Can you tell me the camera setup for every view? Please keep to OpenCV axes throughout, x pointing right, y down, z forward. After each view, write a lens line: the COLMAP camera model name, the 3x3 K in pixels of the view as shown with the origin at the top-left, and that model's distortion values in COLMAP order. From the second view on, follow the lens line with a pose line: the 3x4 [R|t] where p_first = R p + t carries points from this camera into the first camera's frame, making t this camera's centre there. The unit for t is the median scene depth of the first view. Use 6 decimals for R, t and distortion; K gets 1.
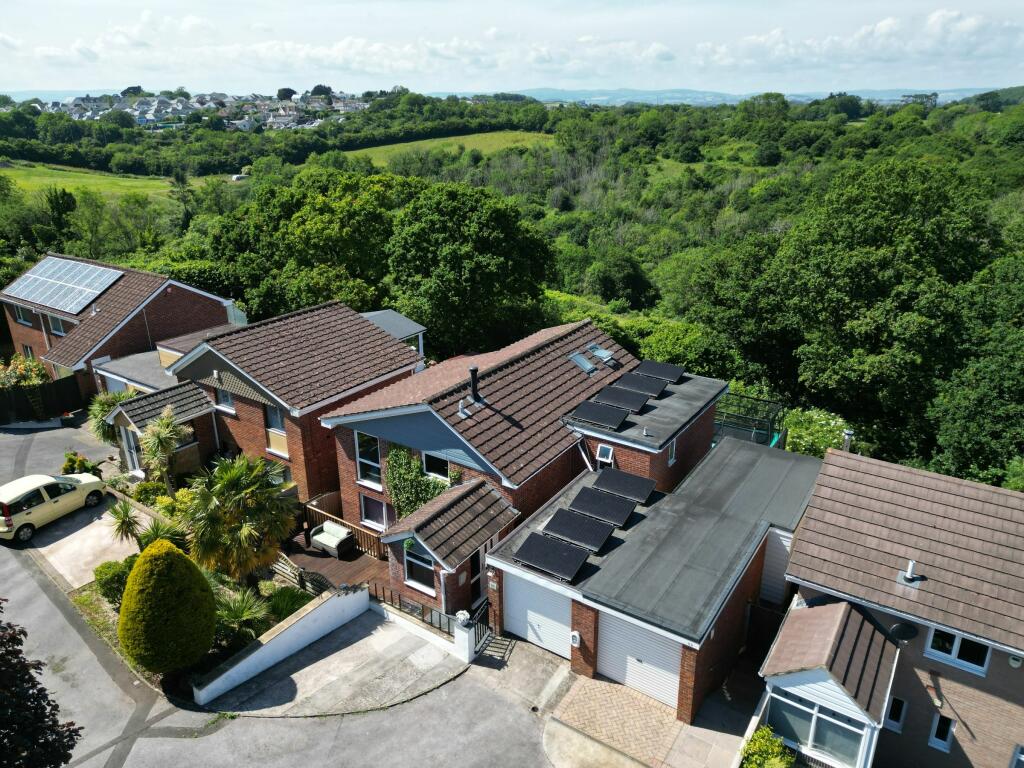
lens RADIAL K [[732.3, 0, 512.0], [0, 732.3, 384.0], [0, 0, 1]] dist [0.010375, 0.001754]
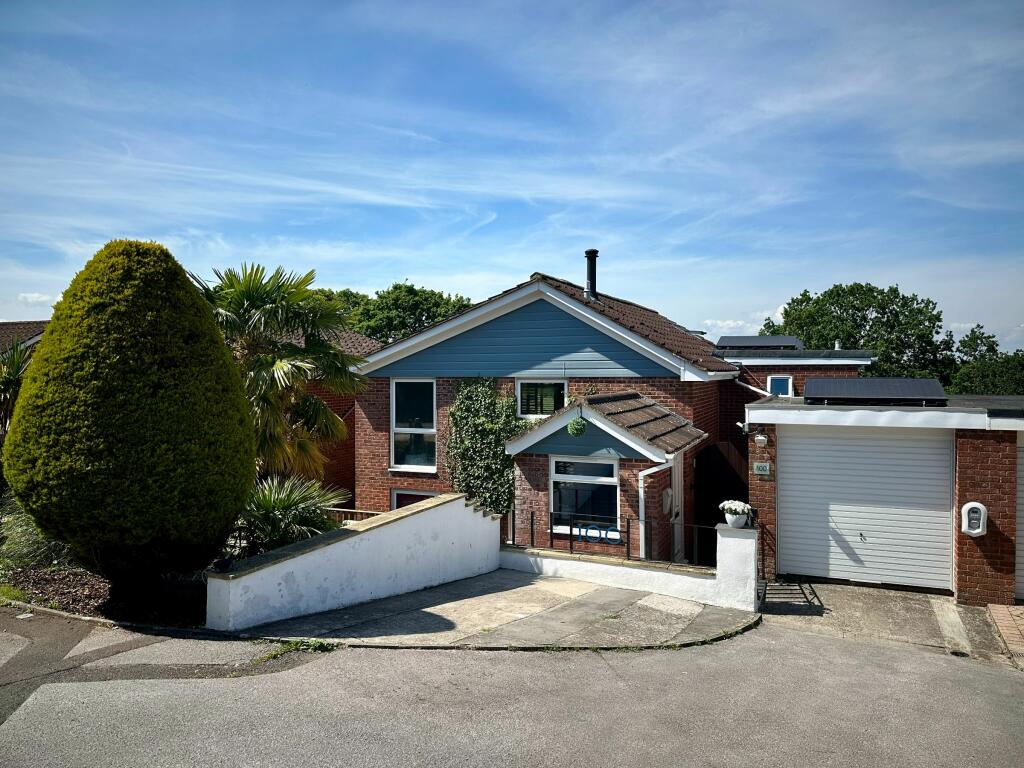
lens RADIAL K [[725.6, 0, 512.0], [0, 725.6, 384.0], [0, 0, 1]] dist [0.001769, -0.000791]
pose [[0.985202, -0.001932, 0.171385, -0.278124], [0.059283, 0.942058, -0.330169, 0.359592], [-0.160817, 0.335444, 0.928232, 0.488653]]
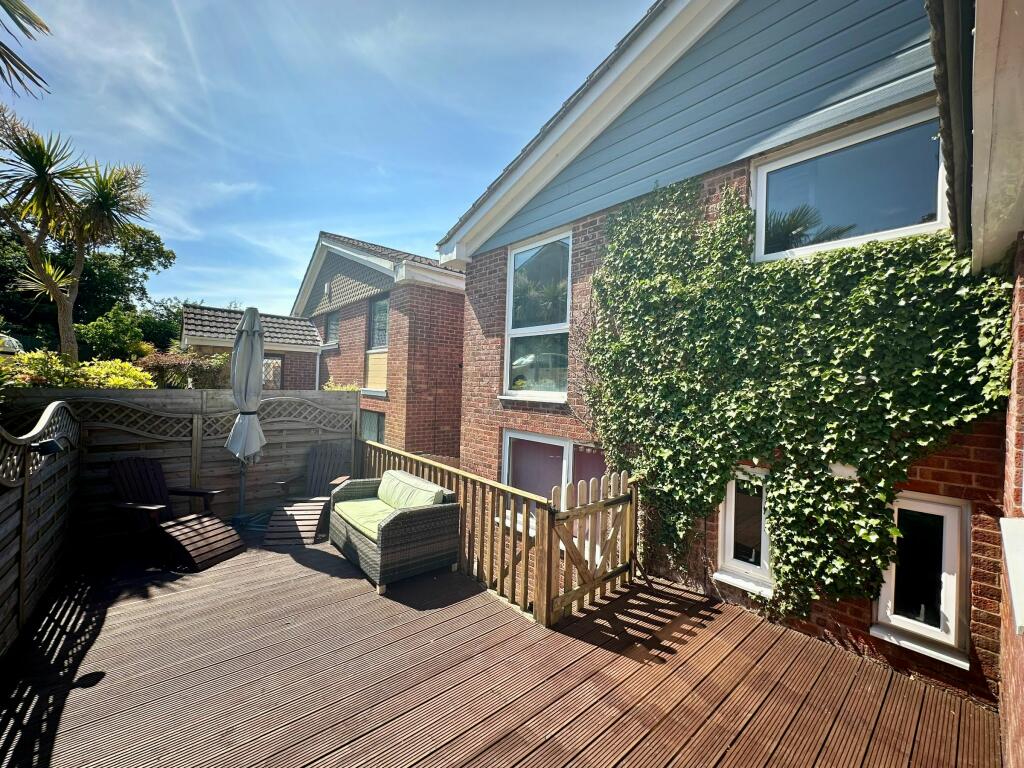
lens RADIAL K [[418.6, 0, 498.0], [0, 418.6, 382.0], [0, 0, 1]] dist [-0.001277, 0.000042]
pose [[0.959740, 0.034929, -0.278710, -0.195253], [-0.131189, 0.933109, -0.334809, 0.260348], [0.248372, 0.357894, 0.900124, 1.034057]]
